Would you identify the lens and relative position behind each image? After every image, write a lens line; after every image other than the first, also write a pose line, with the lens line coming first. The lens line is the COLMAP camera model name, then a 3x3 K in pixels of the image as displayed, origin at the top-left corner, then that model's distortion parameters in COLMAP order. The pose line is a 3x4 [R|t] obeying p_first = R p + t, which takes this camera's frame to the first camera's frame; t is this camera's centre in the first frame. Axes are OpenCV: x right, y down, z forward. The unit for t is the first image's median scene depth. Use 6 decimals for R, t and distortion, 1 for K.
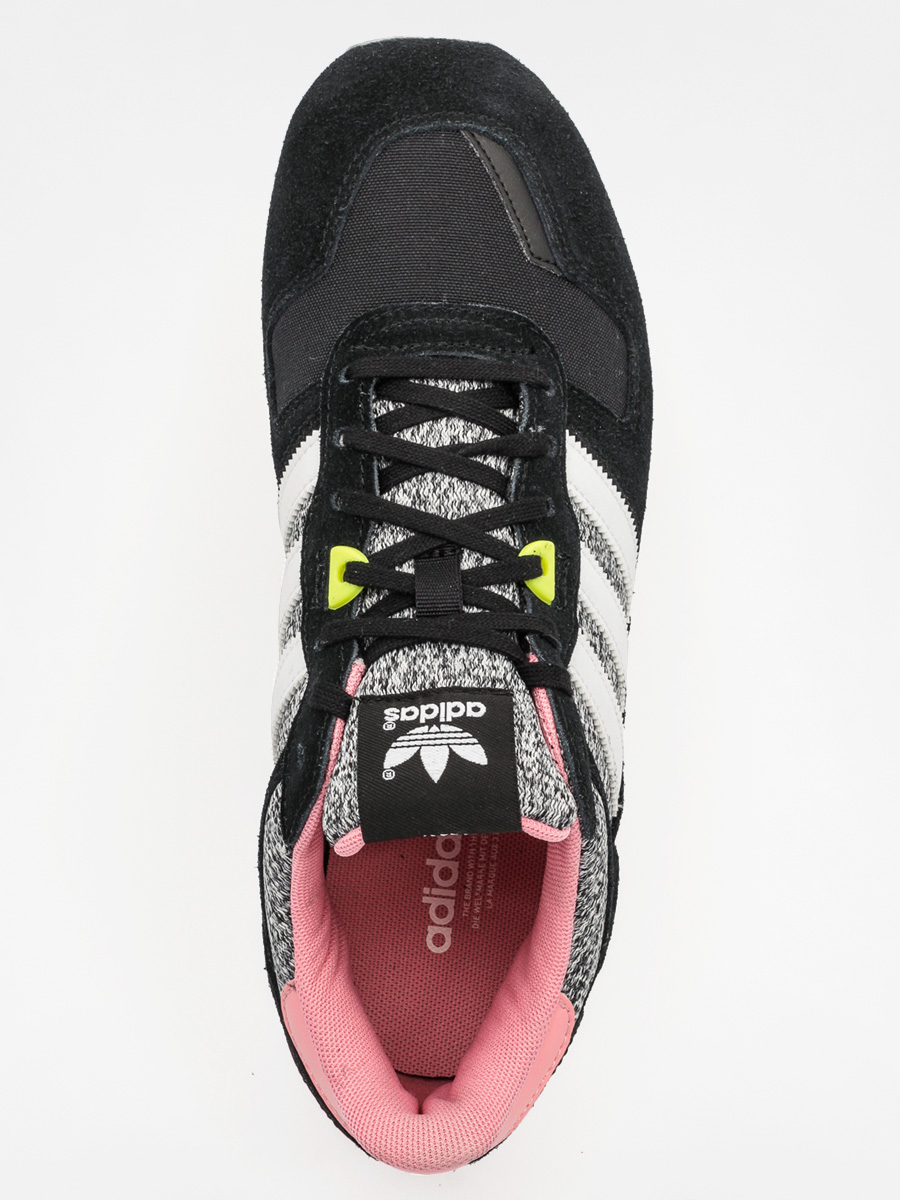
lens RADIAL K [[1679.5, 0, 450.0], [0, 1679.5, 600.0], [0, 0, 1]] dist [0.688483, -0.001063]
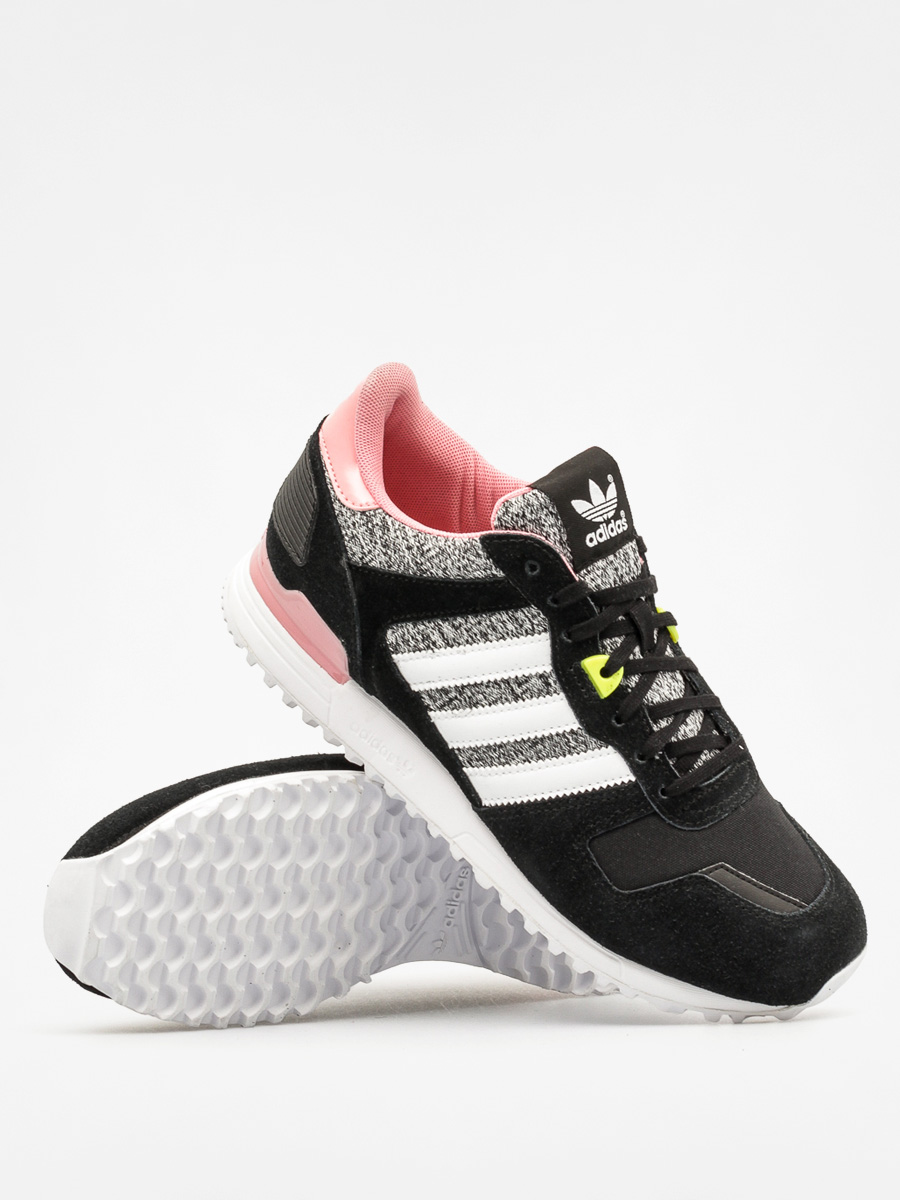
lens RADIAL K [[1681.5, 0, 450.0], [0, 1681.5, 600.0], [0, 0, 1]] dist [-0.000689, -0.000124]
pose [[-0.834923, 0.531765, 0.141879, -0.068511], [-0.527881, -0.846678, 0.066919, 0.000747], [0.155711, -0.019023, 0.987619, -0.310517]]
